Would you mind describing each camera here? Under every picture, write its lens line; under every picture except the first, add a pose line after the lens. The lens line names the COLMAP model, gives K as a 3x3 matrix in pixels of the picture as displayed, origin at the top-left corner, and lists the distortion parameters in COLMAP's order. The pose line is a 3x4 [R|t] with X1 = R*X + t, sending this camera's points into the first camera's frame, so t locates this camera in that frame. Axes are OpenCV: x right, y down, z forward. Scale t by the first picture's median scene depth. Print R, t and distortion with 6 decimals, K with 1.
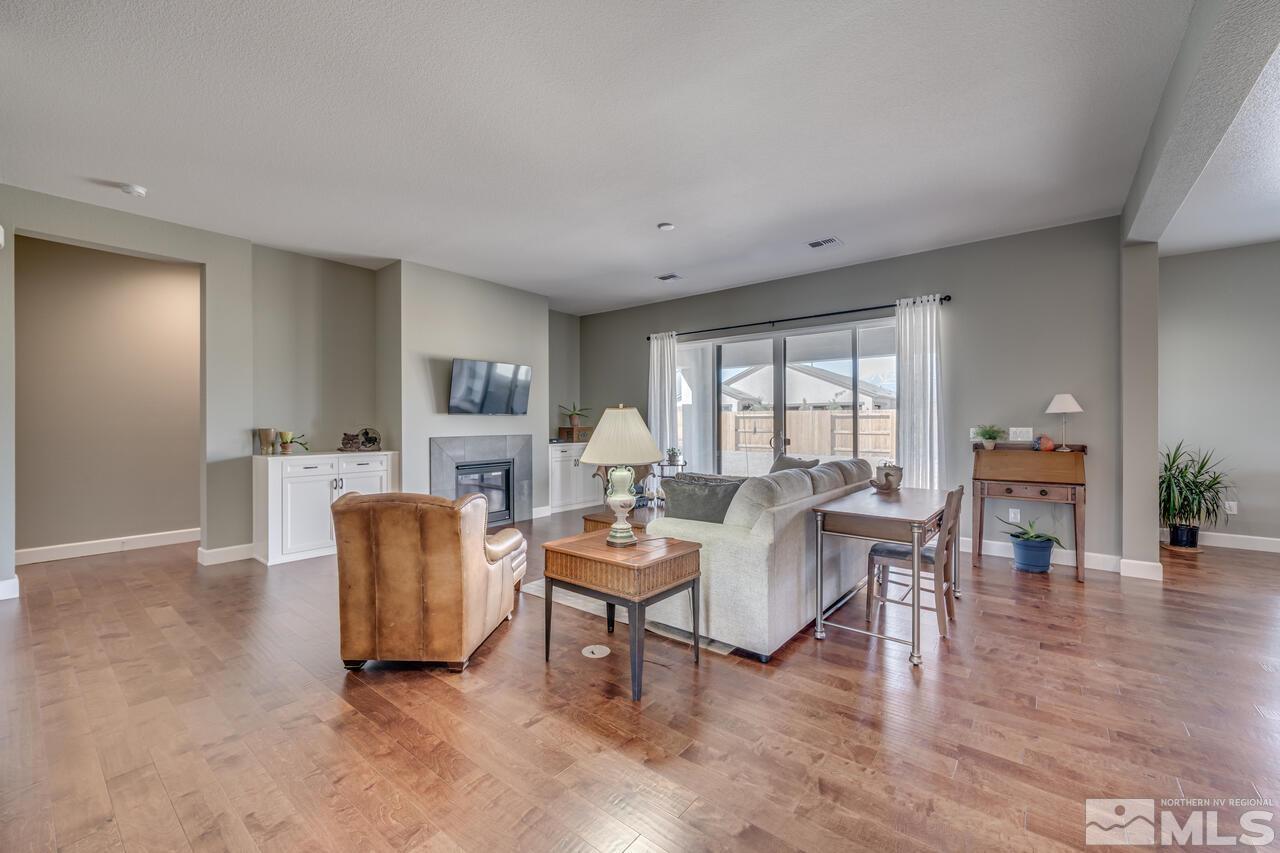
lens RADIAL K [[508.7, 0, 640.0], [0, 508.7, 426.5], [0, 0, 1]] dist [-0.001632, -0.000169]
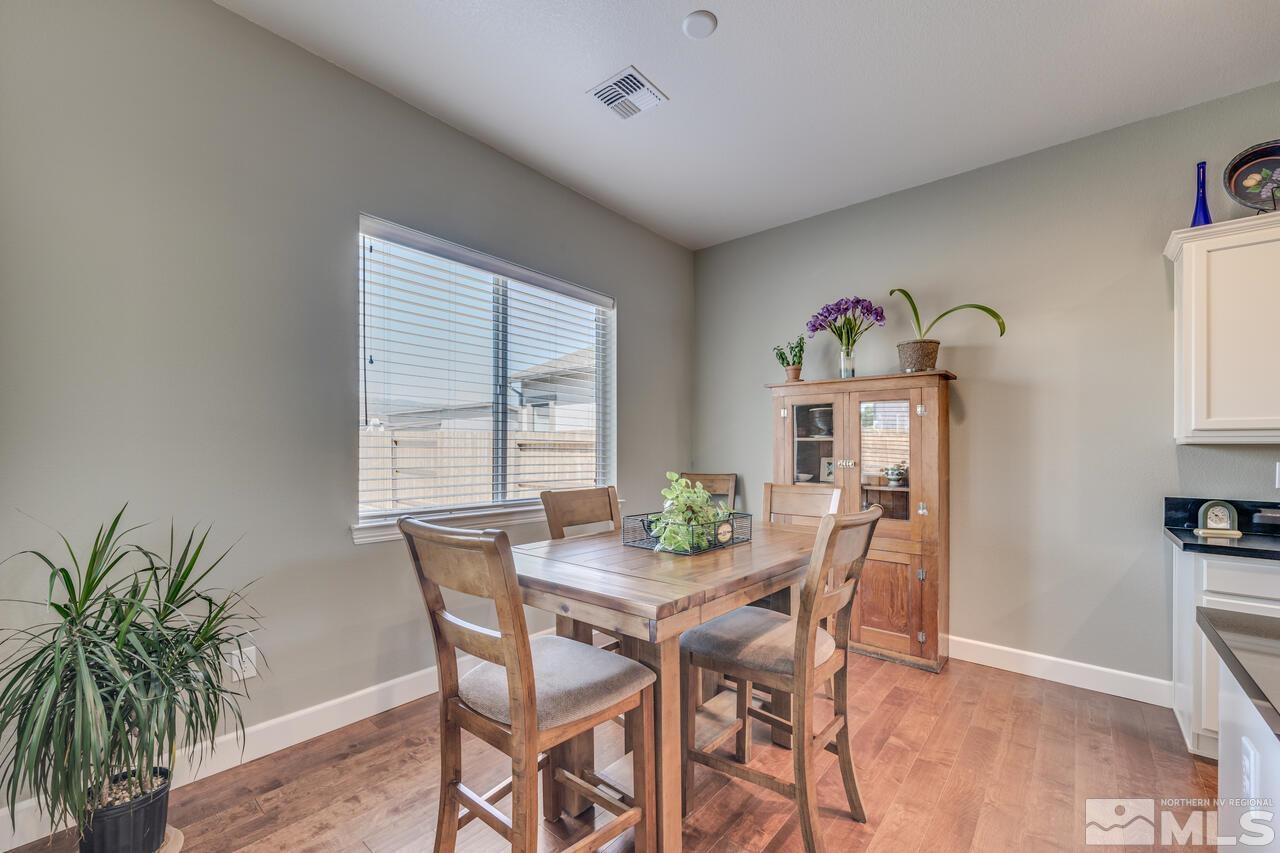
lens RADIAL K [[519.5, 0, 637.9], [0, 519.5, 441.9], [0, 0, 1]] dist [-0.000779, 0.000030]
pose [[0.020008, 0.017631, 0.999644, 0.763421], [-0.003583, 0.999839, -0.017563, -0.008468], [-0.999793, -0.003230, 0.020068, 0.685813]]
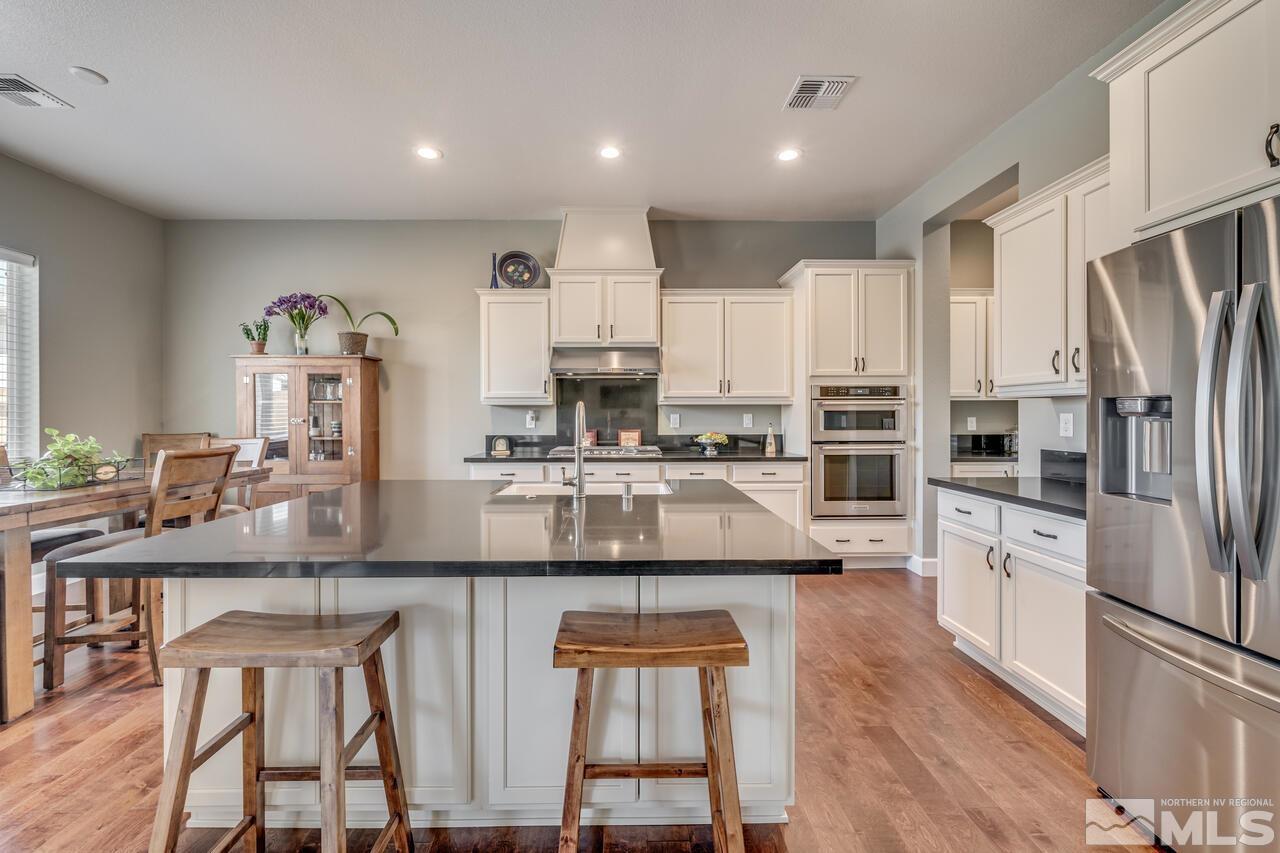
lens RADIAL K [[509.3, 0, 632.4], [0, 509.3, 406.0], [0, 0, 1]] dist [-0.002310, -0.000255]
pose [[-0.644202, 0.013521, 0.764736, 0.428417], [0.007806, 0.999908, -0.011104, -0.004181], [-0.764816, -0.001184, -0.644248, 0.552920]]
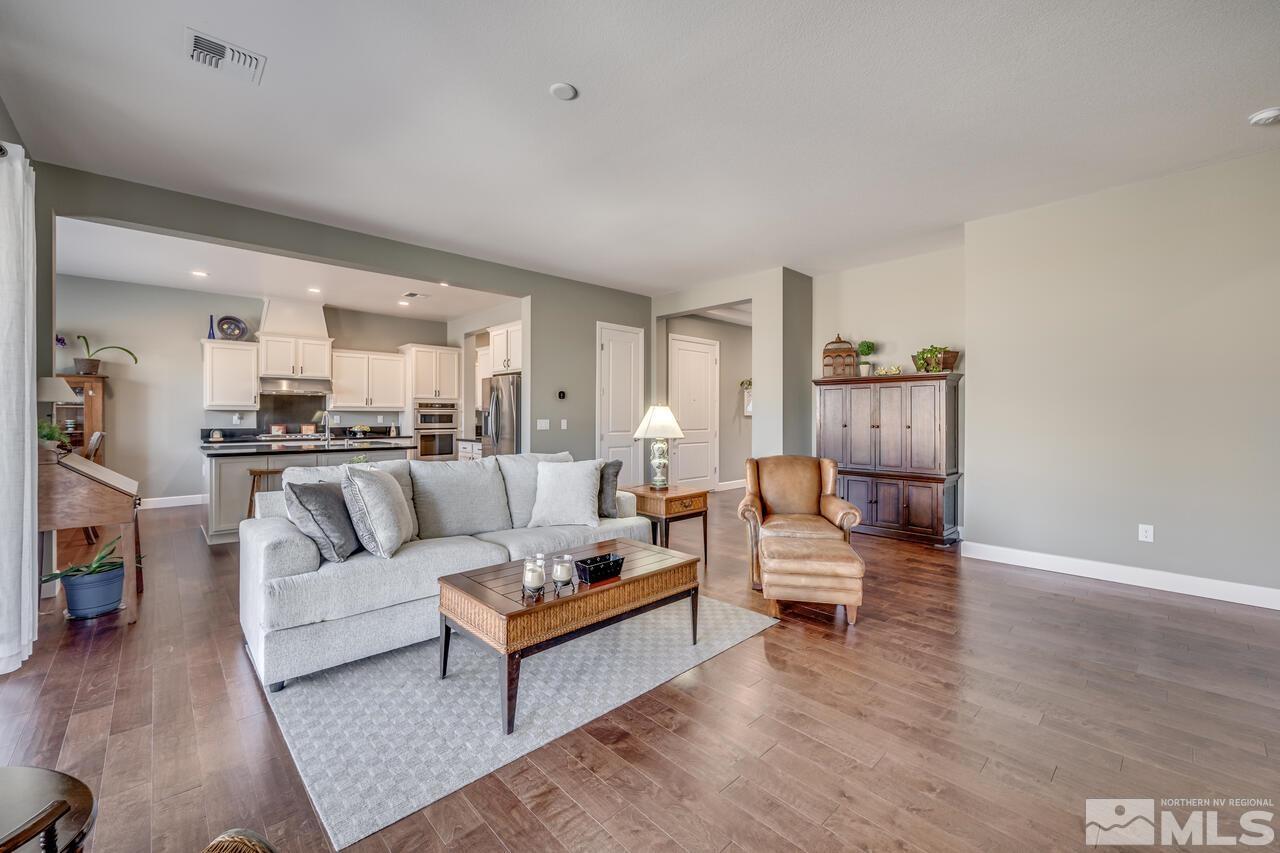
lens RADIAL K [[516.4, 0, 639.9], [0, 516.4, 420.0], [0, 0, 1]] dist [-0.000551, -0.000111]
pose [[-0.991803, 0.000882, 0.127772, -0.114810], [0.002531, 0.999916, 0.012740, -0.004222], [-0.127750, 0.012959, -0.991722, 1.447805]]
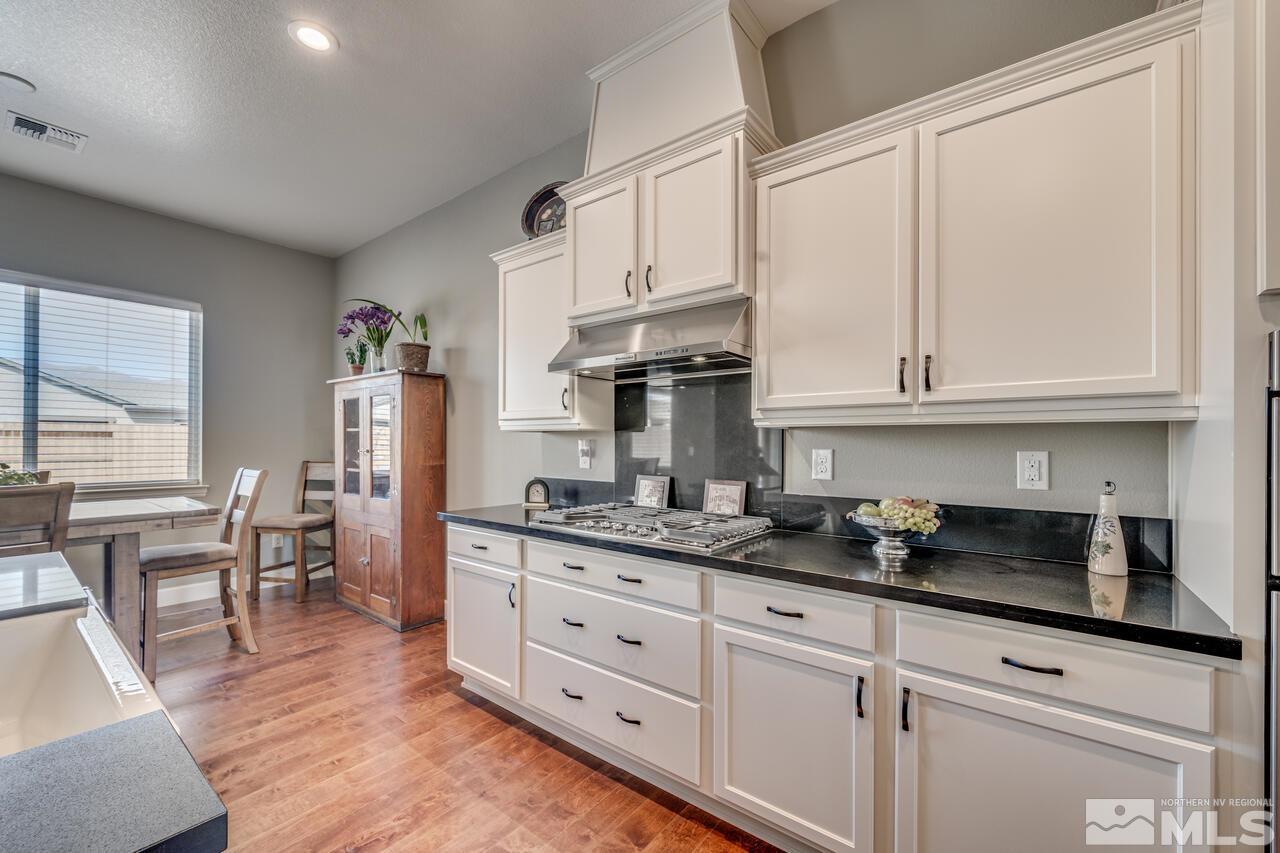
lens RADIAL K [[519.5, 0, 637.9], [0, 519.5, 441.9], [0, 0, 1]] dist [-0.000779, 0.000030]
pose [[-0.016551, 0.003194, 0.999858, 0.674225], [0.001468, 0.999994, -0.003170, -0.003716], [-0.999862, 0.001415, -0.016556, 0.054095]]
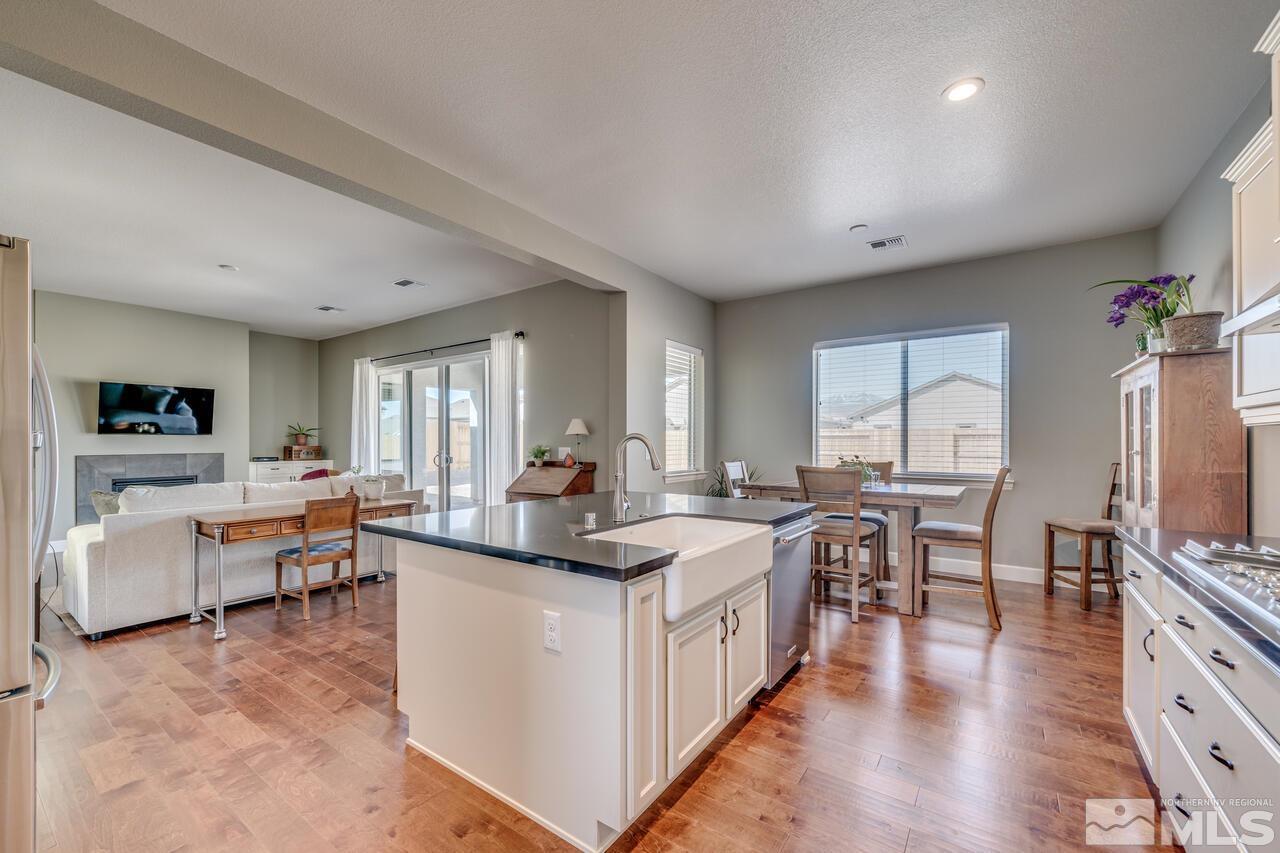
lens RADIAL K [[513.4, 0, 628.9], [0, 513.4, 441.9], [0, 0, 1]] dist [-0.000515, -0.000155]
pose [[0.998309, 0.001609, 0.058108, 0.766243], [-0.001253, 0.999980, -0.006167, -0.002099], [-0.058117, 0.006084, 0.998291, -0.159156]]
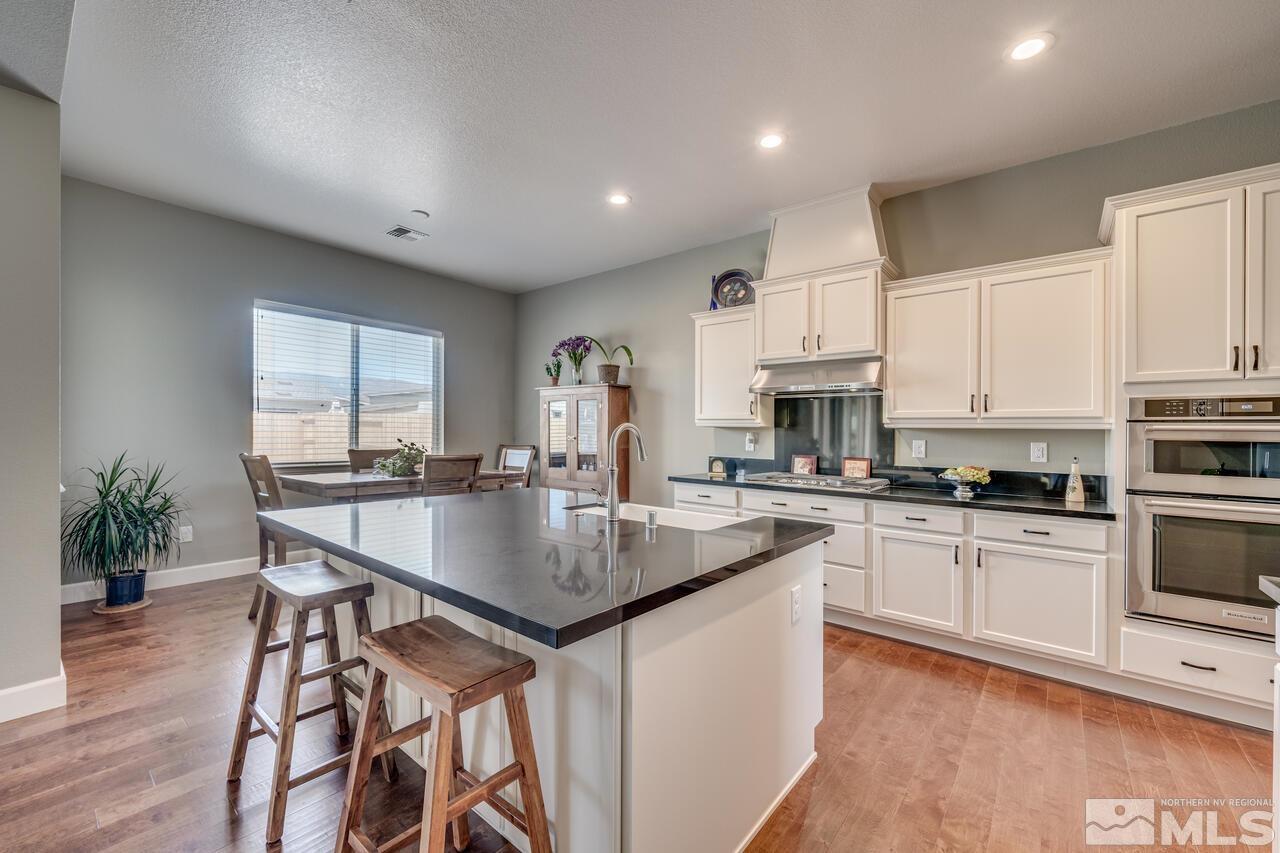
lens RADIAL K [[513.7, 0, 640.0], [0, 513.7, 426.5], [0, 0, 1]] dist [-0.000009, -0.000272]
pose [[0.001316, 0.013175, 0.999912, 0.362264], [-0.010173, 0.999862, -0.013161, -0.004862], [-0.999947, -0.010155, 0.001450, 0.291086]]
